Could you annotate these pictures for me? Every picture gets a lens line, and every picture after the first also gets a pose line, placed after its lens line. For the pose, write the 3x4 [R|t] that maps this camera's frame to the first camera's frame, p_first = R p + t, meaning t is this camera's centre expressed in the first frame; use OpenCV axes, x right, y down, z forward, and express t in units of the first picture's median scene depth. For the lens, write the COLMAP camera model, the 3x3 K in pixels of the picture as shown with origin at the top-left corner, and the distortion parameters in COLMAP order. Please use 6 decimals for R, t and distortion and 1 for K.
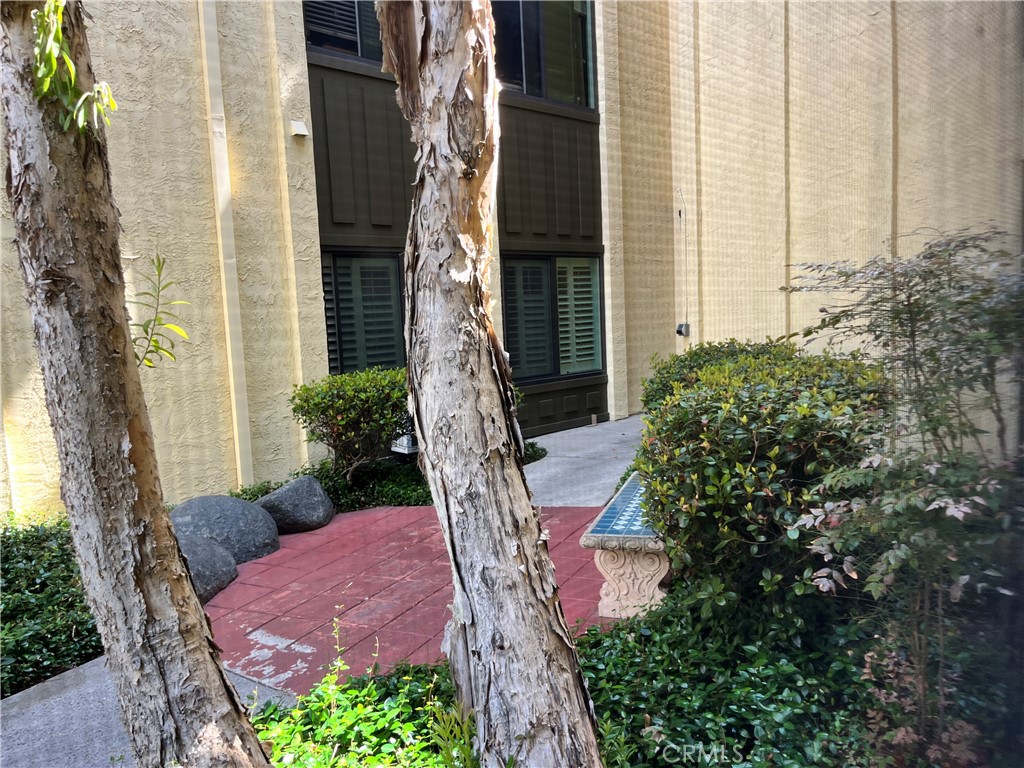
lens RADIAL K [[771.1, 0, 516.4], [0, 771.1, 387.5], [0, 0, 1]] dist [0.044347, -0.071870]
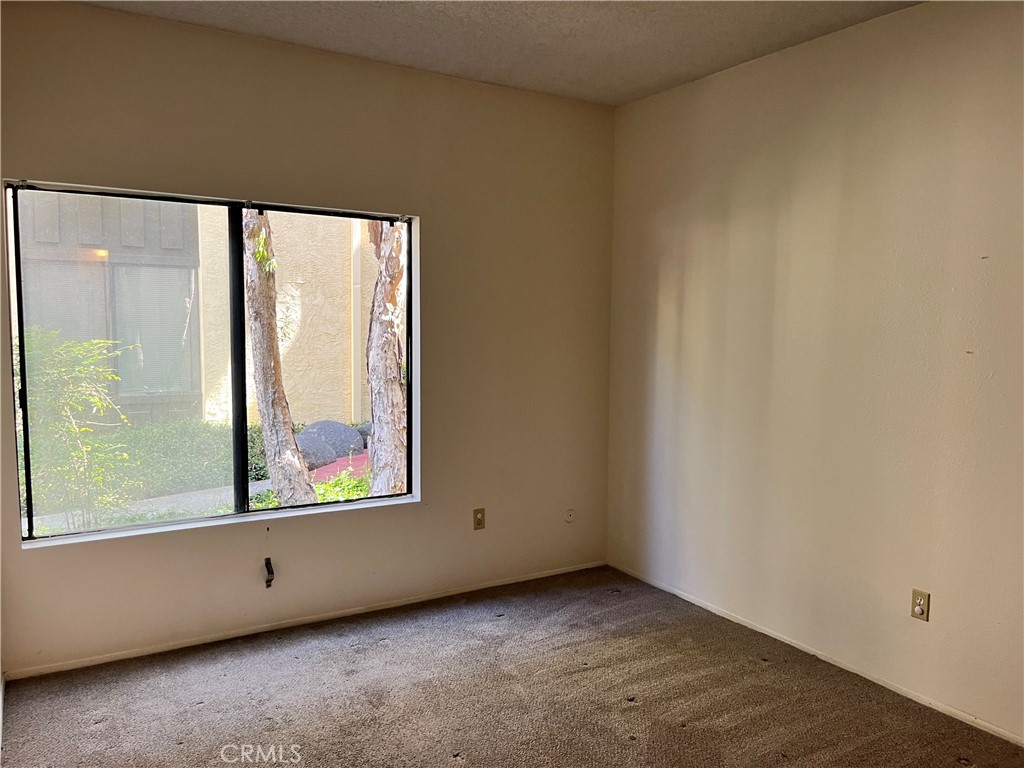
lens RADIAL K [[771.1, 0, 516.4], [0, 771.1, 387.5], [0, 0, 1]] dist [0.044347, -0.071870]
pose [[0.974952, 0.080444, -0.207359, 1.052245], [-0.081501, 0.996667, 0.003454, 0.066841], [0.206946, 0.013532, 0.978259, -1.760032]]
